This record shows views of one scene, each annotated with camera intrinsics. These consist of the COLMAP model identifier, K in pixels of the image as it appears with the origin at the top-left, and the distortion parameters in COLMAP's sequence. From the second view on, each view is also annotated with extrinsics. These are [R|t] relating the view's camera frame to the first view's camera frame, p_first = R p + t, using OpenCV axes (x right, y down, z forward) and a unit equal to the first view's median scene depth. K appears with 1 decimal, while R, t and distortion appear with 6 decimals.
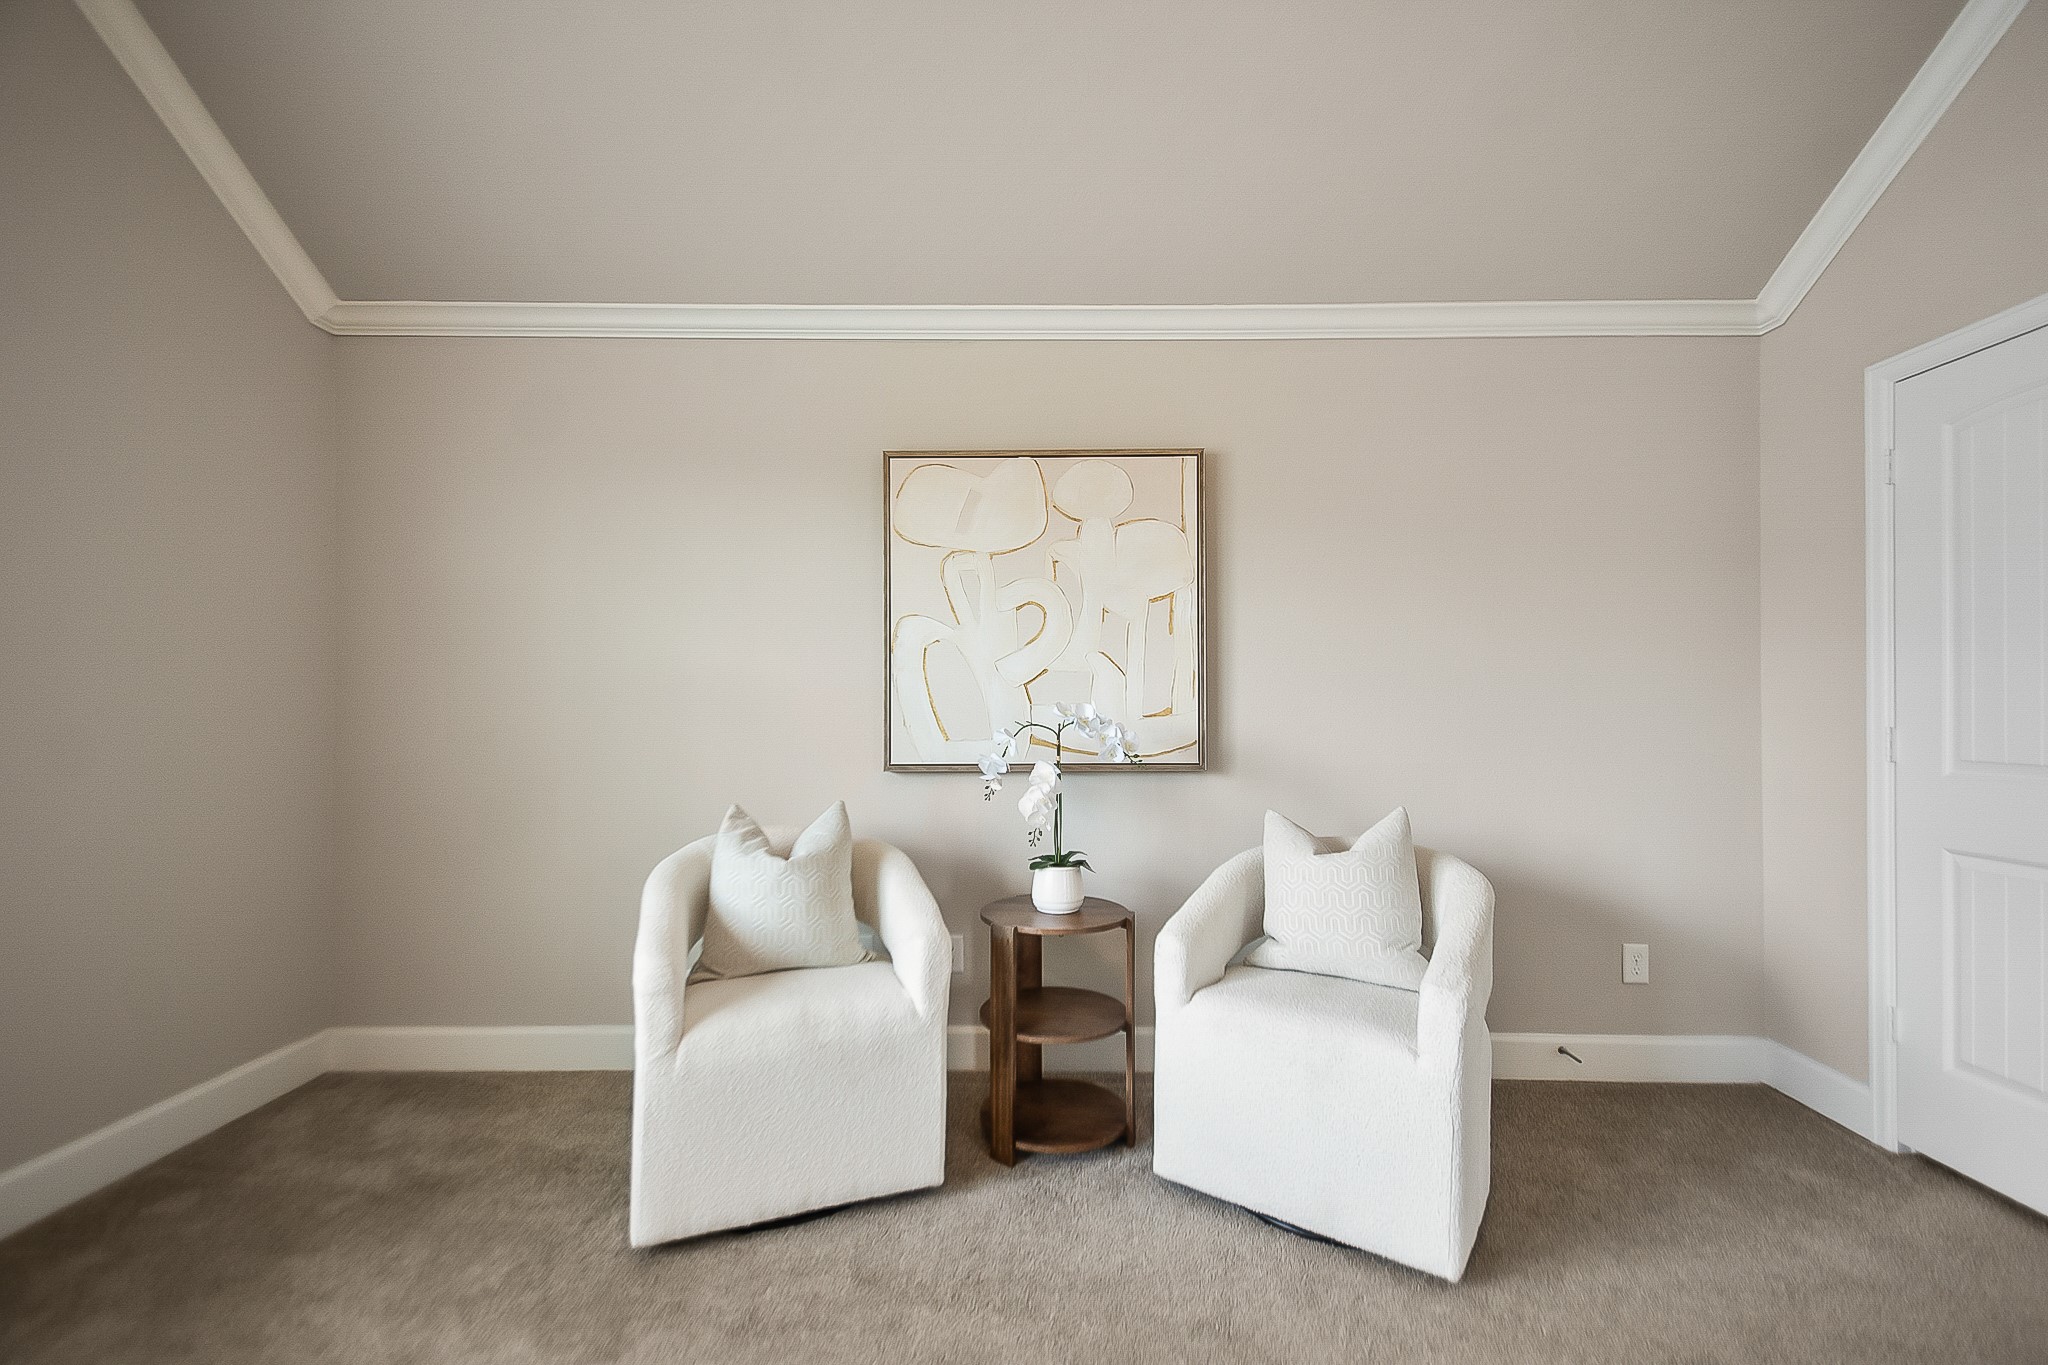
lens RADIAL K [[919.3, 0, 1035.4], [0, 919.3, 679.7], [0, 0, 1]] dist [0.023518, -0.009605]
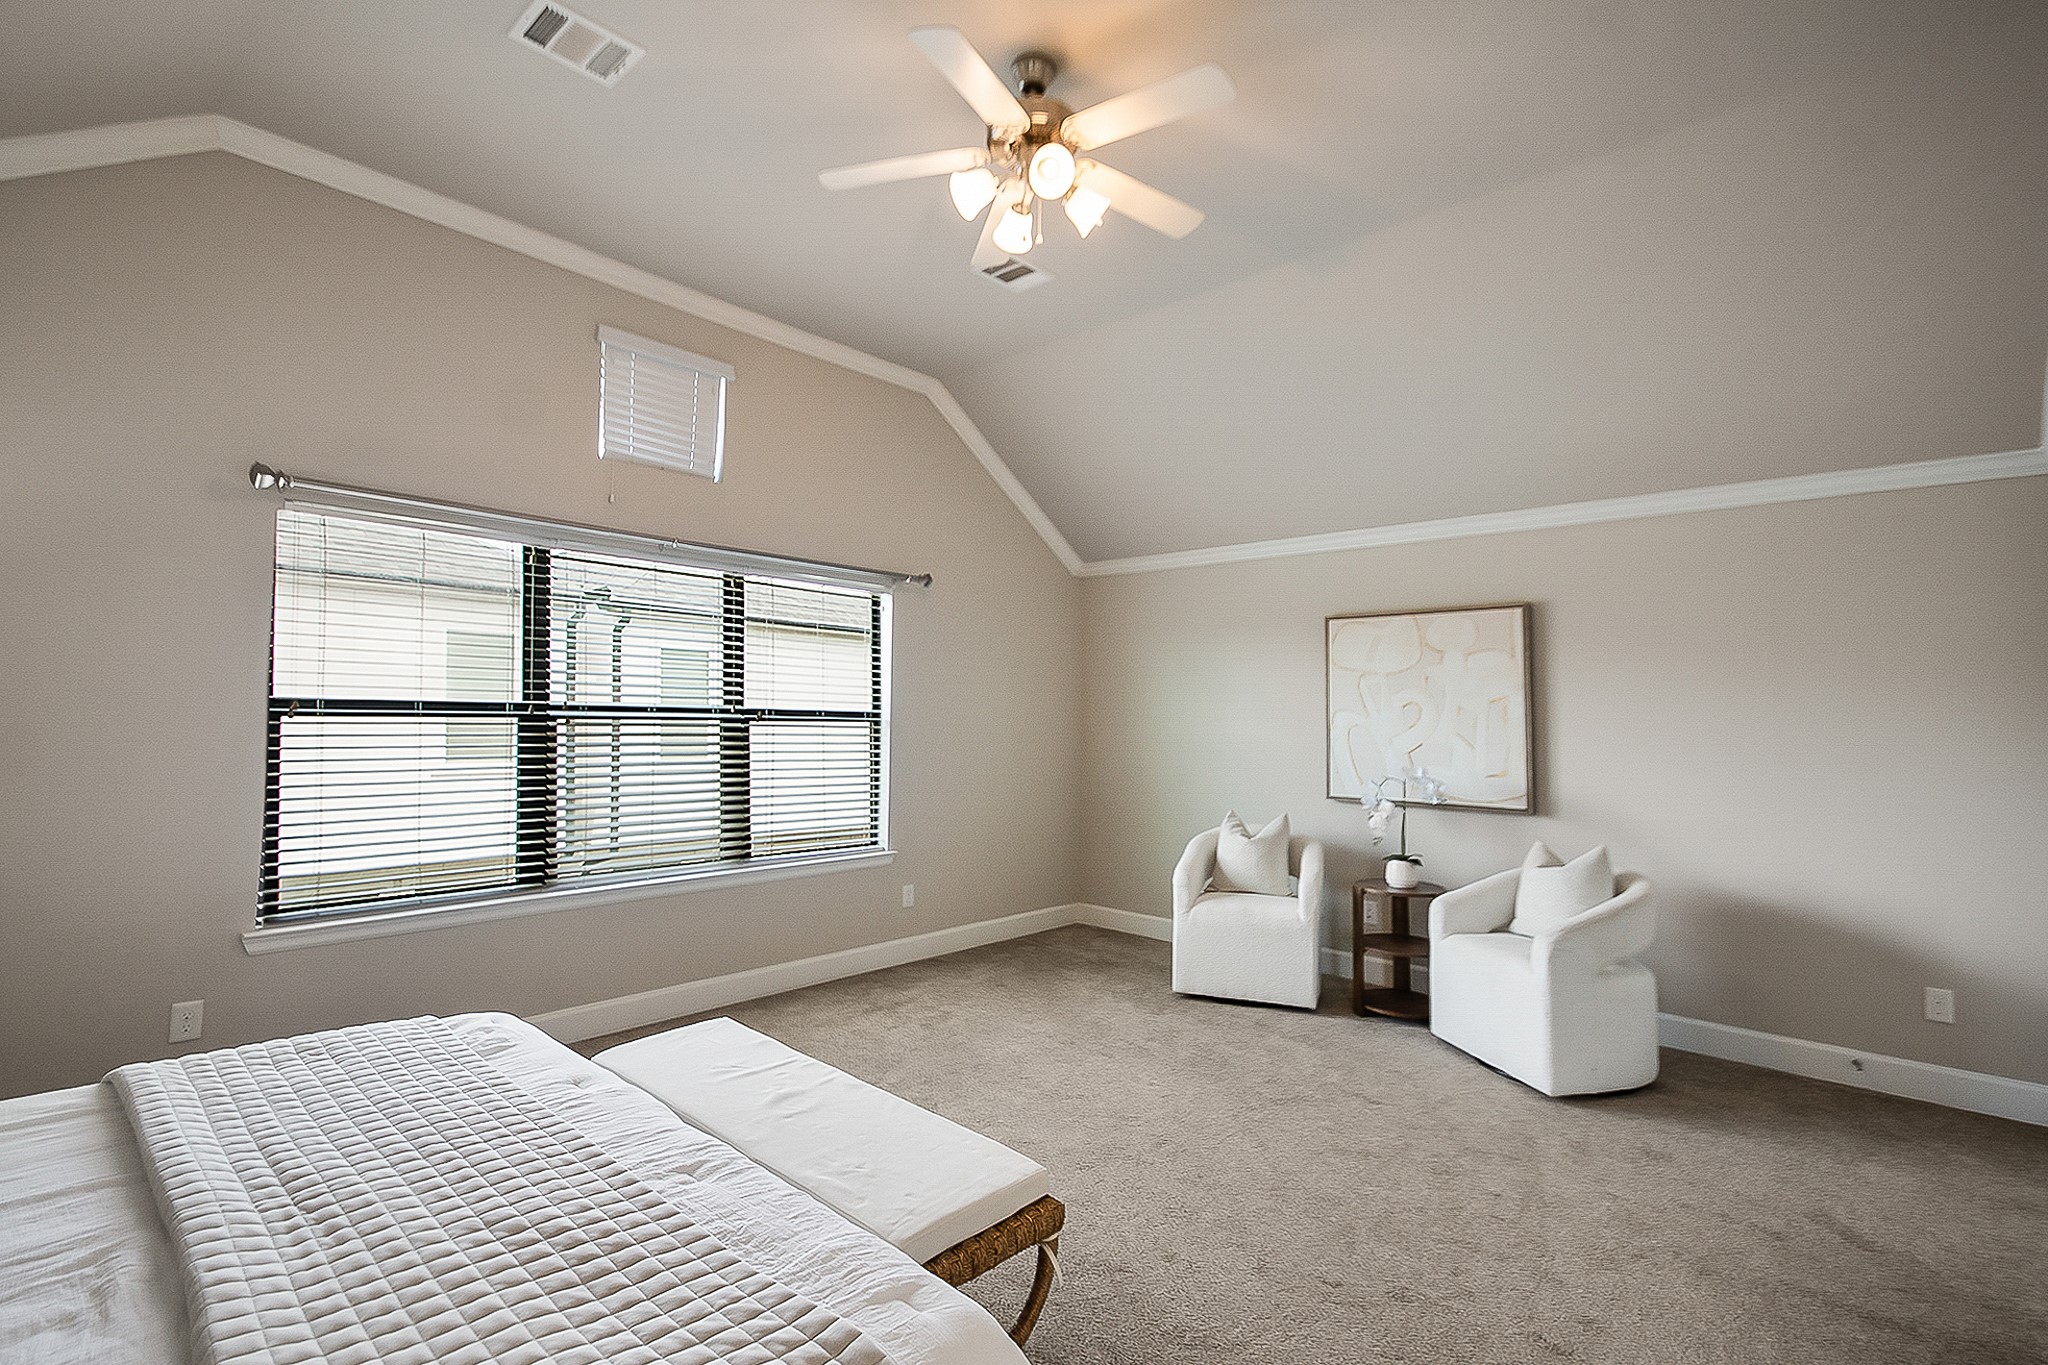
lens RADIAL K [[919.3, 0, 1035.4], [0, 919.3, 679.7], [0, 0, 1]] dist [0.023518, -0.009605]
pose [[0.754123, -0.018570, -0.656471, 0.660438], [-0.000675, 0.999578, -0.029052, -0.089938], [0.656733, 0.022352, 0.753792, -0.786499]]
